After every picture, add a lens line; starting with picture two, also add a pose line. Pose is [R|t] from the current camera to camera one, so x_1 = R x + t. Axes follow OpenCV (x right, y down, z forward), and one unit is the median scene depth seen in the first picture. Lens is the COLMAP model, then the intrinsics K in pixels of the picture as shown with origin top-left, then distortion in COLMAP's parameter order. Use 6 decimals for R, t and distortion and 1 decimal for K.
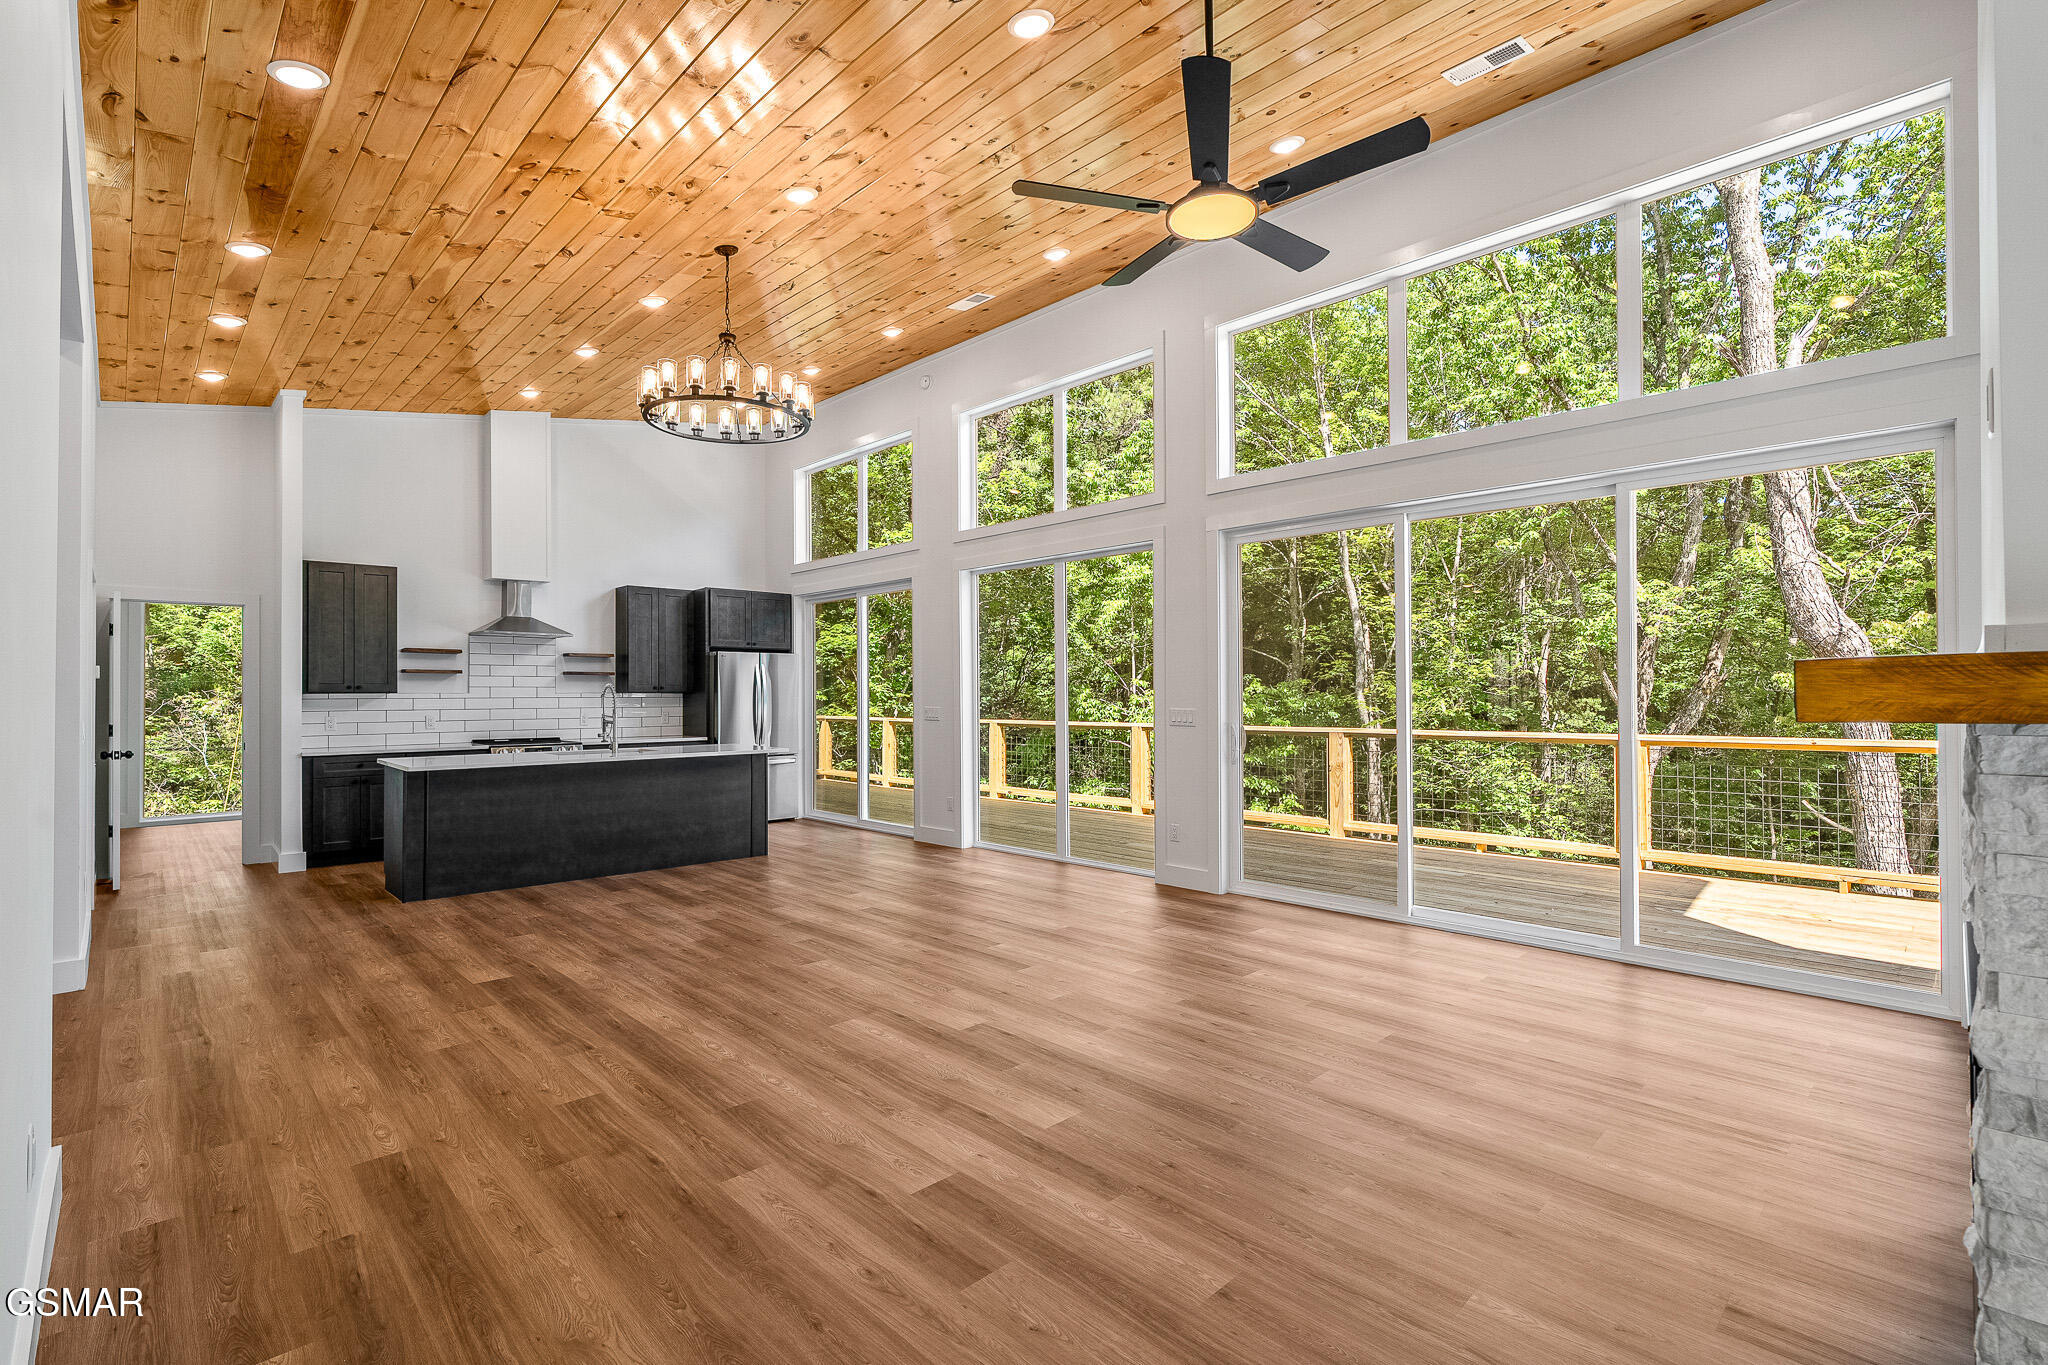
lens RADIAL K [[936.5, 0, 1022.1], [0, 936.5, 687.6], [0, 0, 1]] dist [-0.004429, 0.000370]
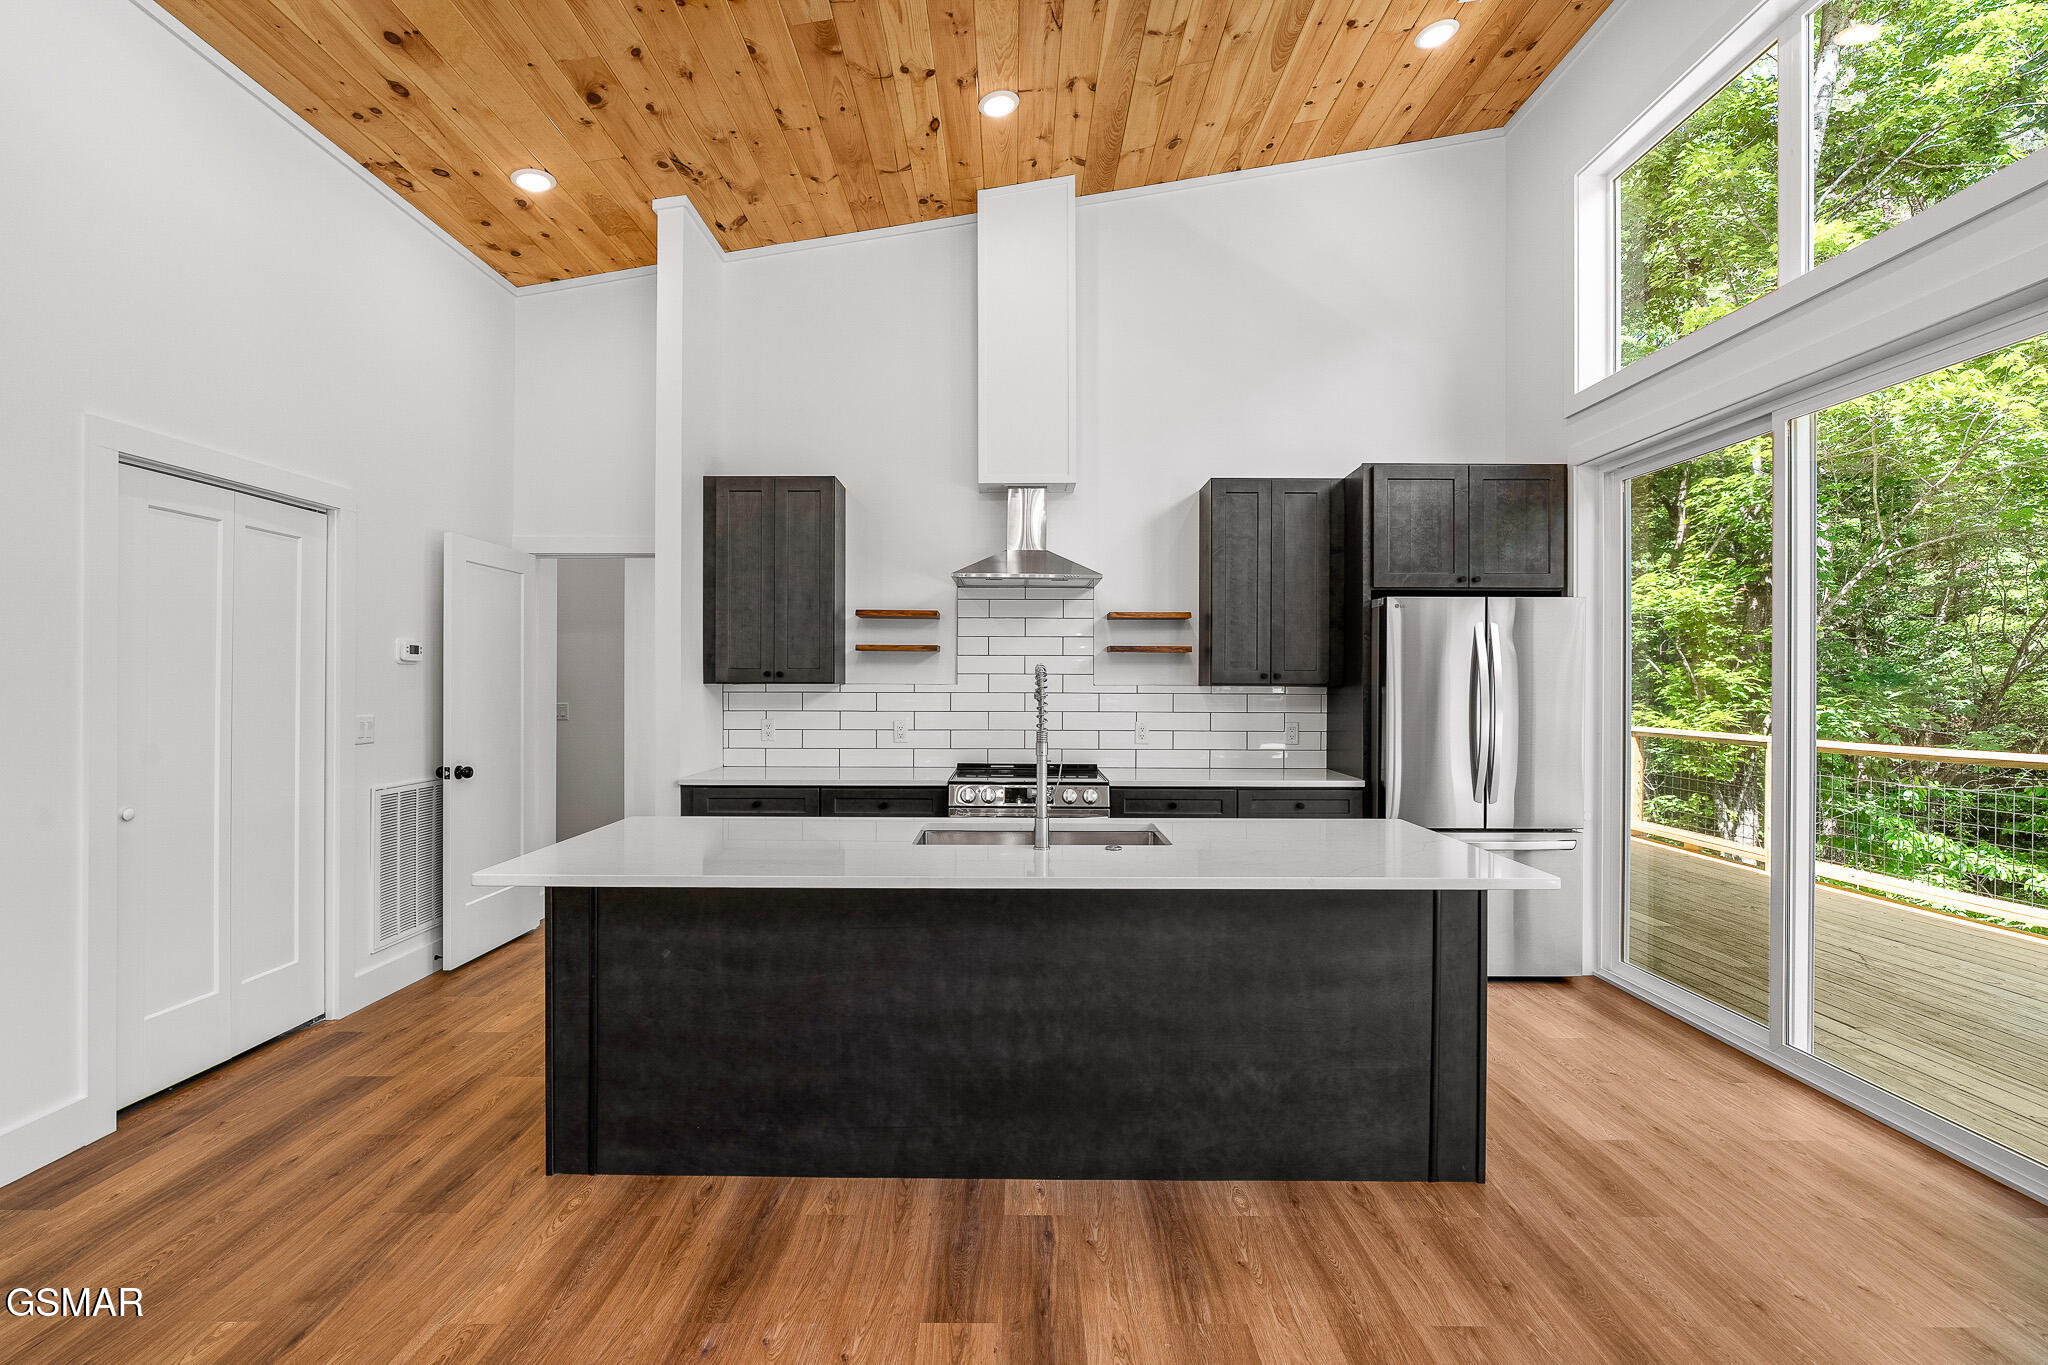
lens RADIAL K [[936.5, 0, 1012.5], [0, 936.5, 683.3], [0, 0, 1]] dist [-0.004429, 0.000370]
pose [[0.717373, 0.005280, -0.696669, -0.144518], [-0.001292, 0.999980, 0.006247, 0.001440], [0.696688, -0.003581, 0.717366, 0.573477]]
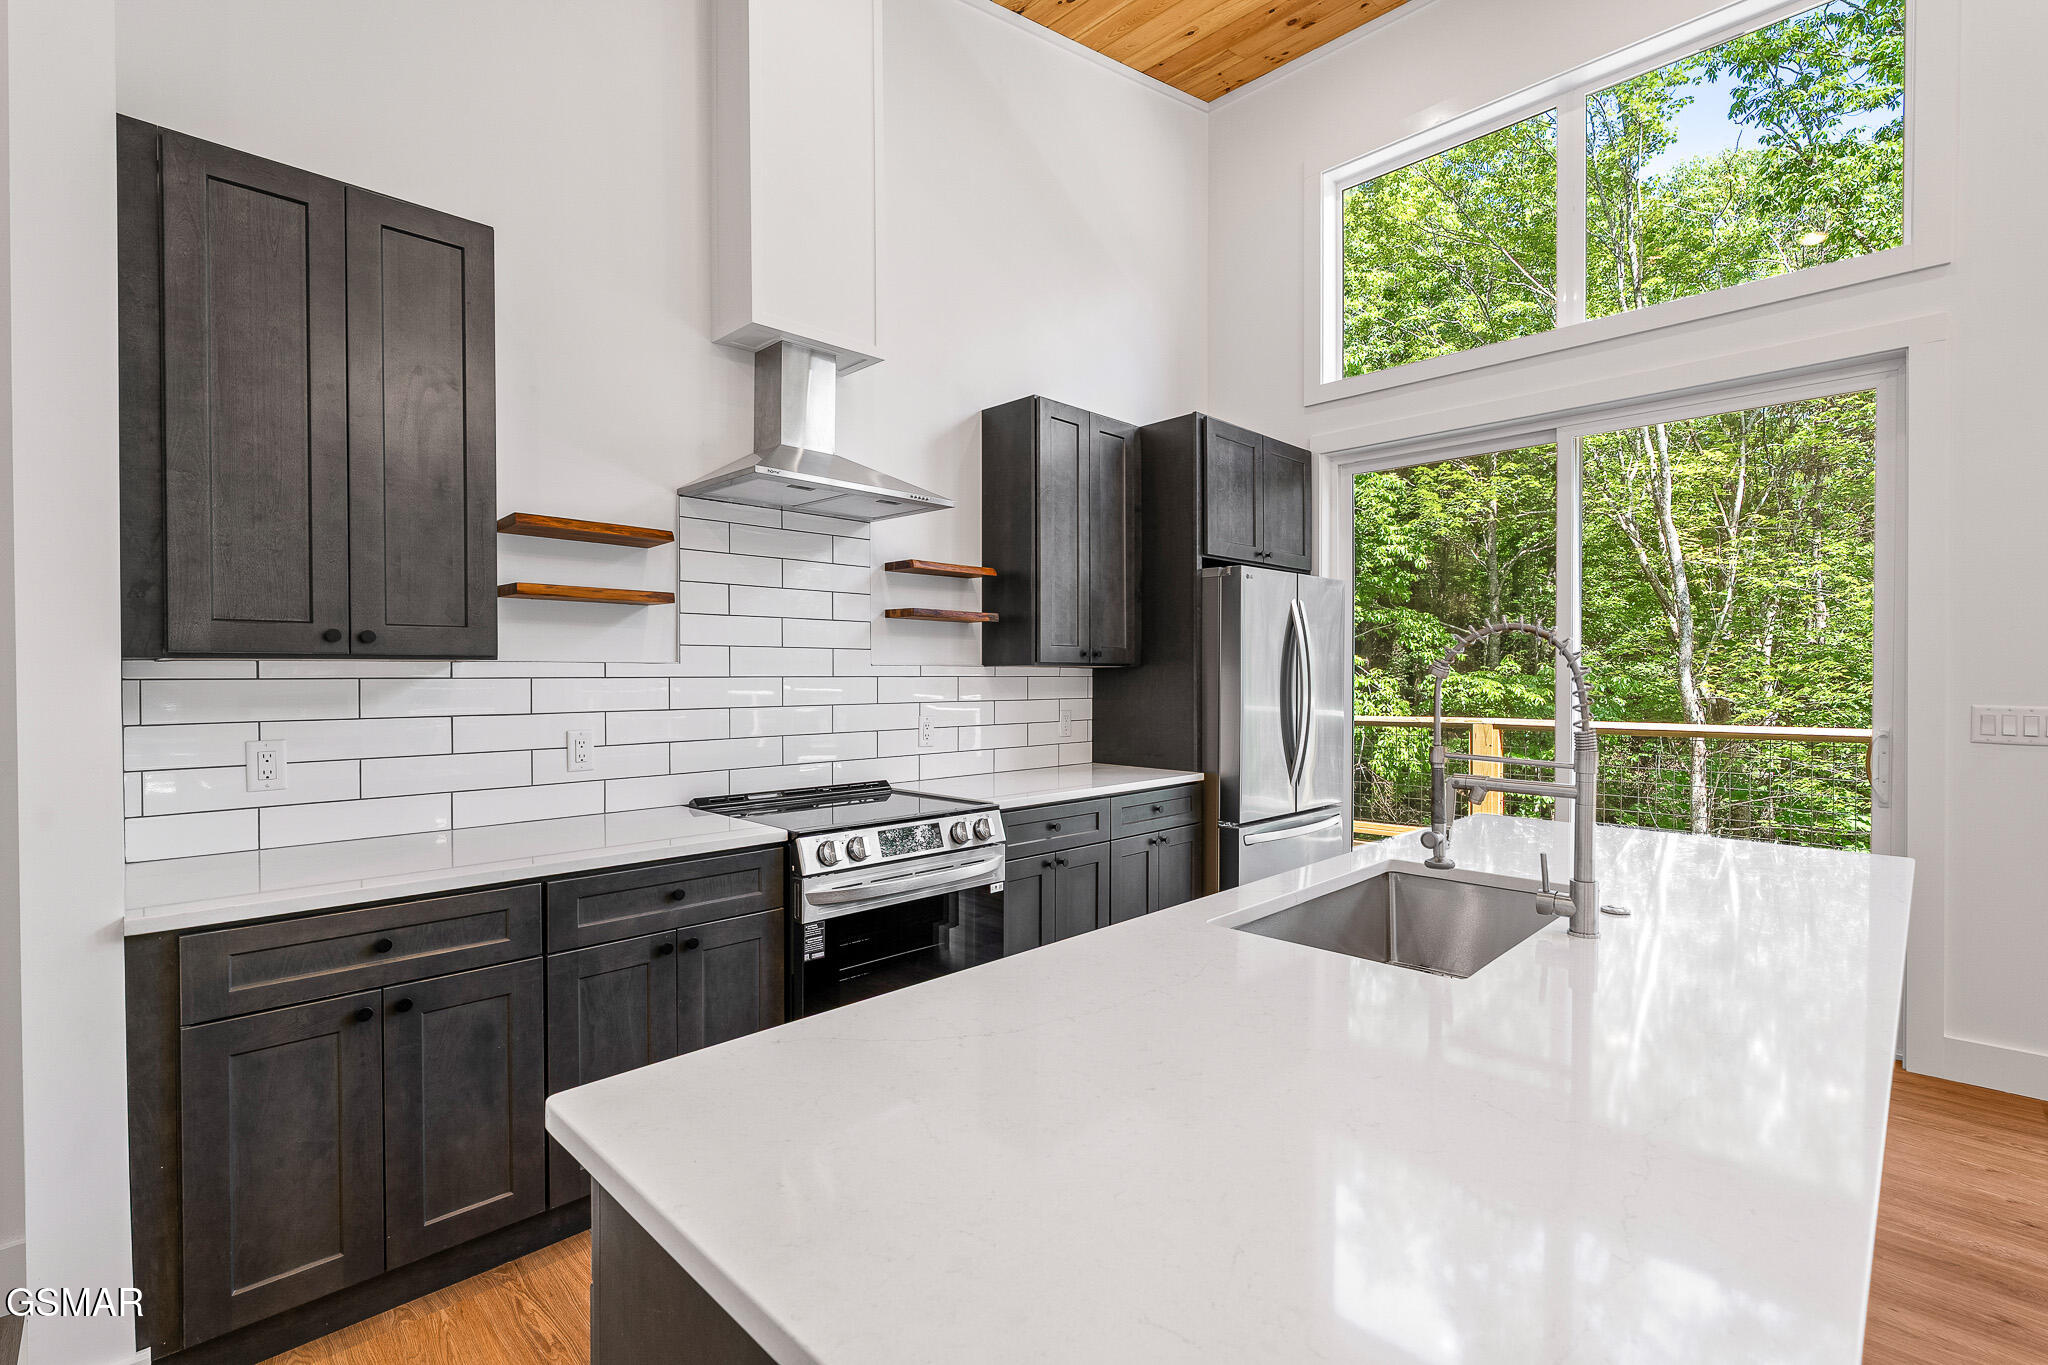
lens RADIAL K [[936.5, 0, 1023.0], [0, 936.5, 680.8], [0, 0, 1]] dist [-0.004429, 0.000370]
pose [[0.999676, 0.002905, 0.025286, -0.454941], [-0.003262, 0.999895, 0.014102, 0.007056], [-0.025242, -0.014180, 0.999581, 0.625123]]
